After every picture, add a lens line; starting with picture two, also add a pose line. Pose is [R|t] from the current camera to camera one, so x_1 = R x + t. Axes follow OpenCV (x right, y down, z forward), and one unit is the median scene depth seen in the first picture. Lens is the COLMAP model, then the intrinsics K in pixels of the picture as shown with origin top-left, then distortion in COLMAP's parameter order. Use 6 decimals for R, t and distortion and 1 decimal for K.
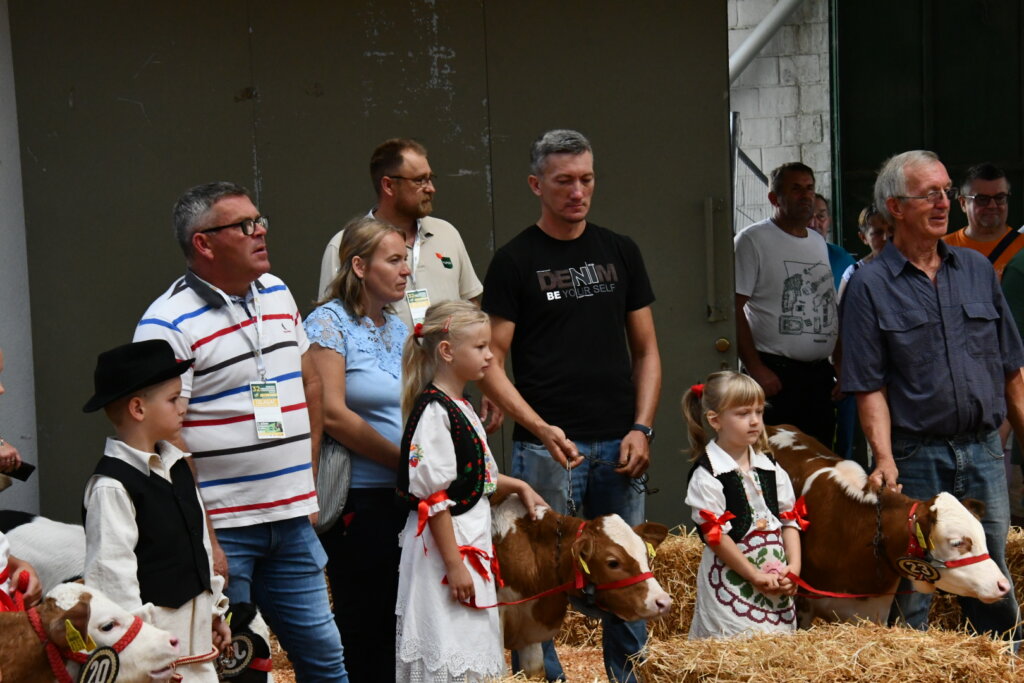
lens RADIAL K [[3459.7, 0, 512.1], [0, 3459.7, 341.0], [0, 0, 1]] dist [0.336475, 0.000000]
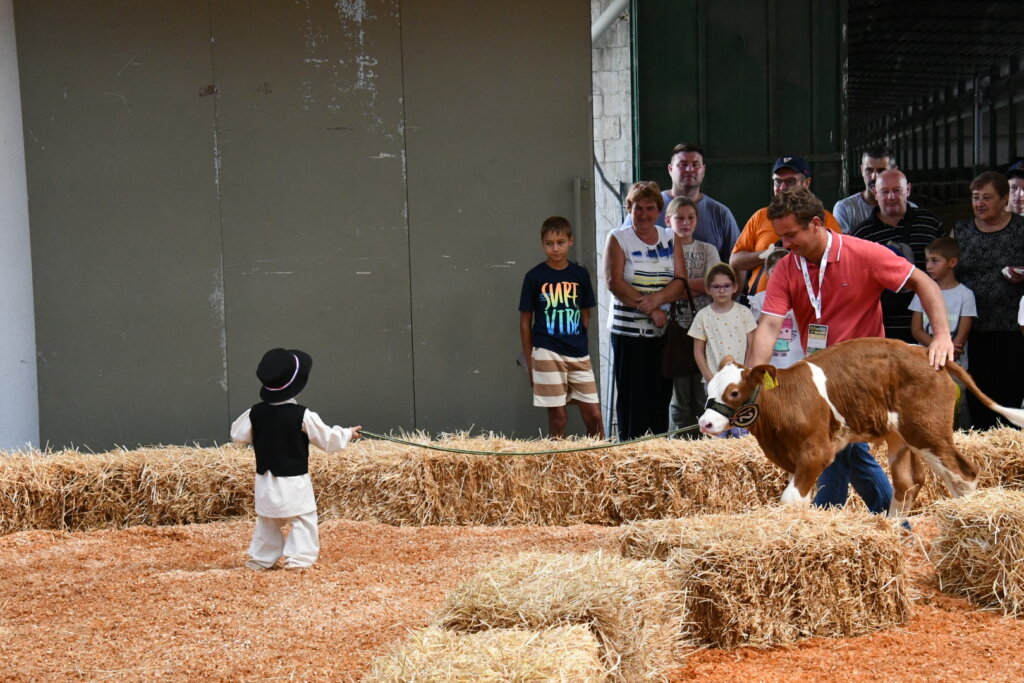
lens RADIAL K [[2626.1, 0, 512.0], [0, 2626.1, 342.3], [0, 0, 1]] dist [0.142938, 0.000000]
pose [[0.989845, 0.006285, 0.142010, -0.103930], [-0.008504, 0.999851, 0.015020, 0.005104], [-0.141895, -0.016075, 0.989751, 0.036039]]
